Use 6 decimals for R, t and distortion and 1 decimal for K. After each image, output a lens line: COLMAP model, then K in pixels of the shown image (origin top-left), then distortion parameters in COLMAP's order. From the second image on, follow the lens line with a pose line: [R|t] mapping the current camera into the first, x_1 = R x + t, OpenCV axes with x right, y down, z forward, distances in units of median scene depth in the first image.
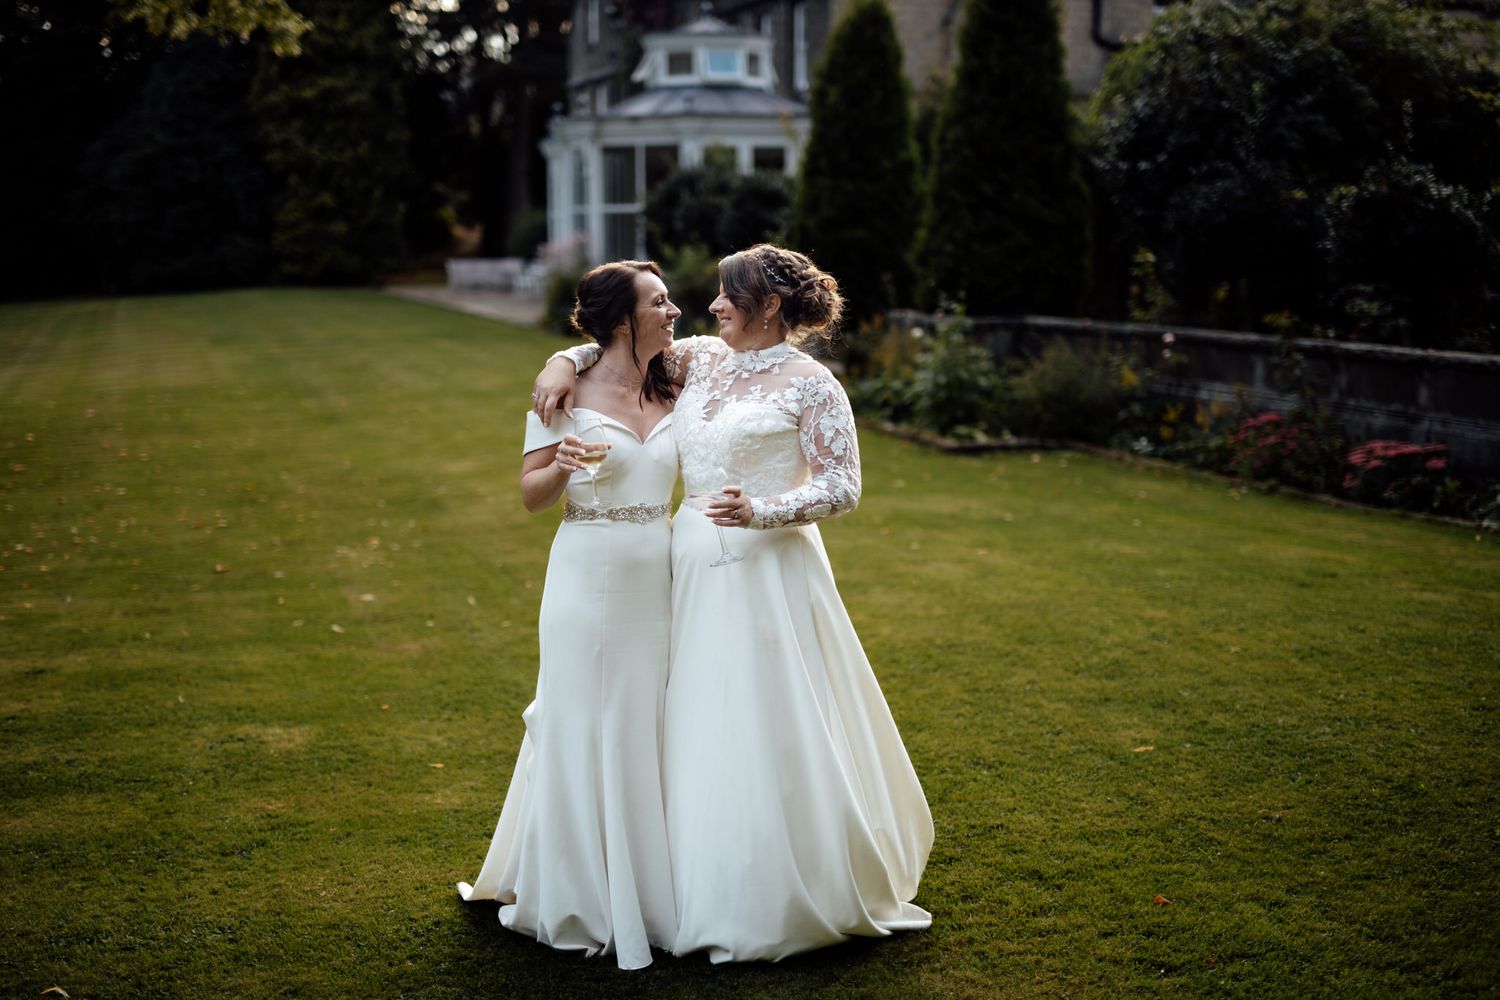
lens RADIAL K [[2087.1, 0, 760.2], [0, 2087.1, 473.1], [0, 0, 1]] dist [0.011329, 0.000000]
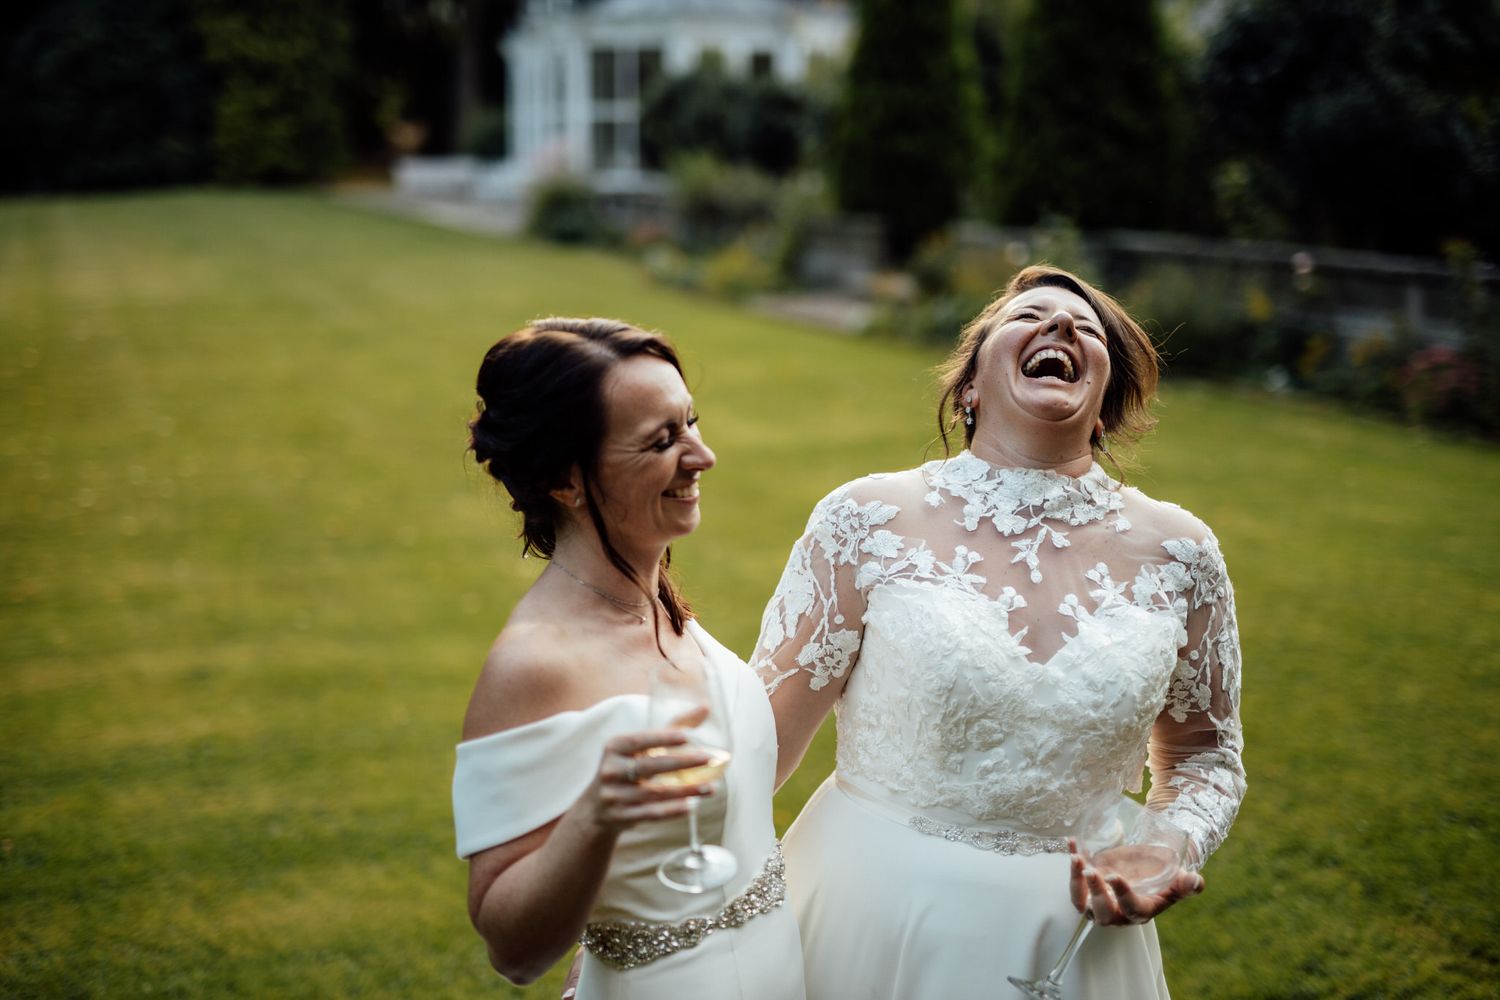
lens RADIAL K [[2087.1, 0, 758.0], [0, 2087.1, 504.1], [0, 0, 1]] dist [0.011329, 0.000000]
pose [[0.999231, 0.003906, 0.039013, -0.074079], [-0.006216, 0.998222, 0.059278, -0.011085], [-0.038712, -0.059475, 0.997479, 0.076620]]
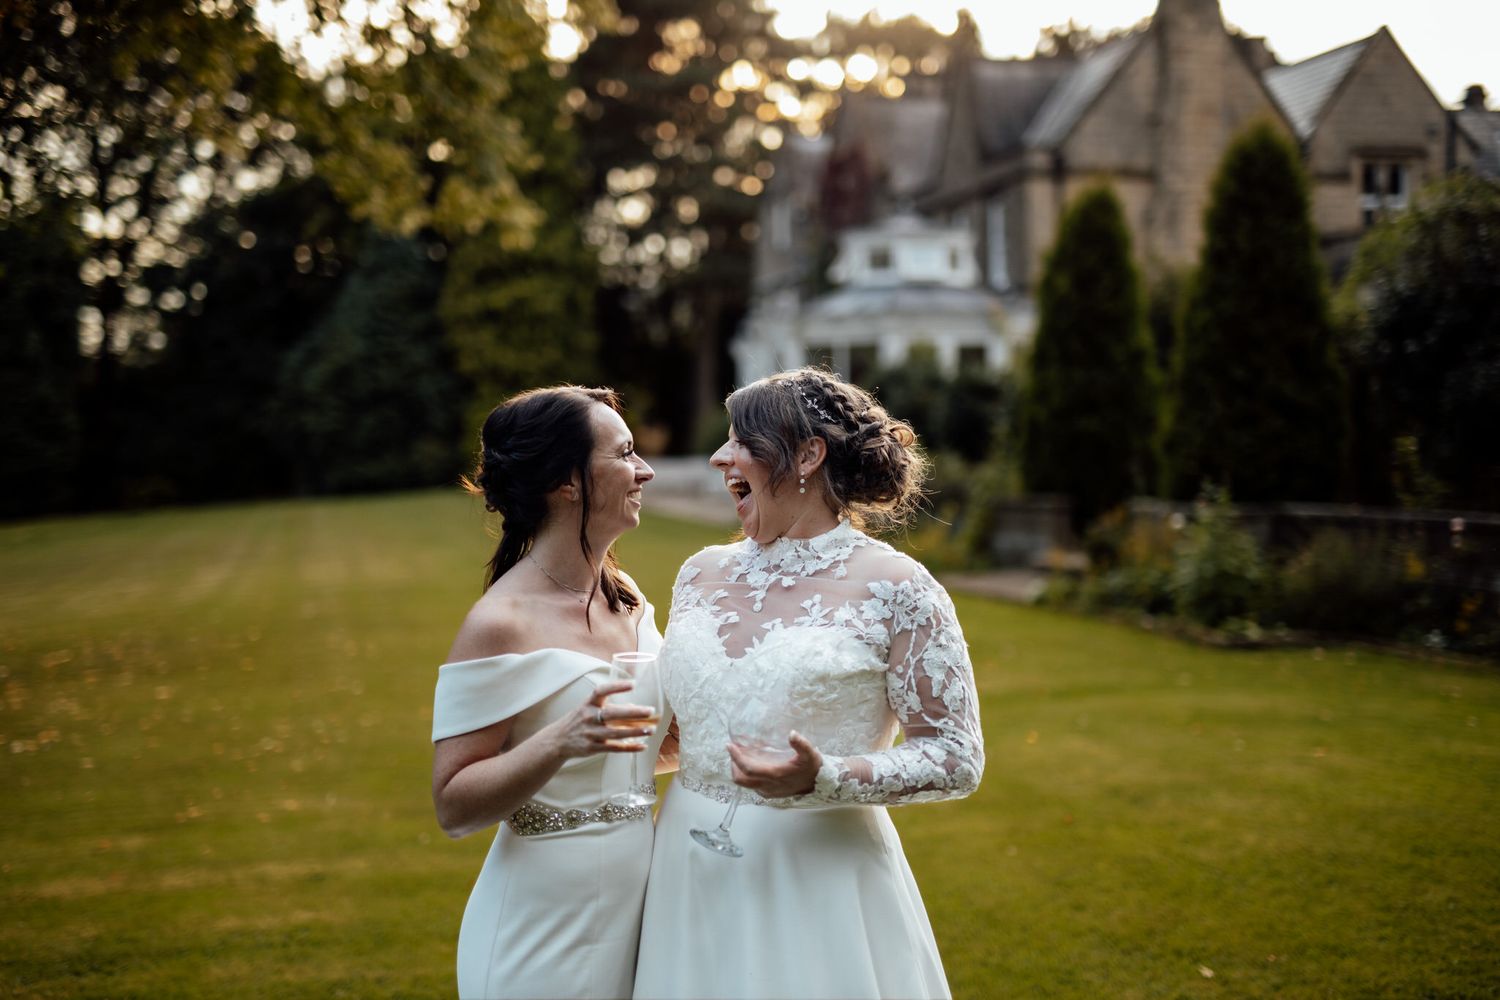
lens RADIAL K [[2087.1, 0, 759.6], [0, 2087.1, 507.7], [0, 0, 1]] dist [0.011329, 0.000000]
pose [[0.996766, -0.005237, -0.080193, -0.037144], [-0.001342, 0.996650, -0.081769, 0.003892], [0.080353, 0.081613, 0.993420, 0.043172]]
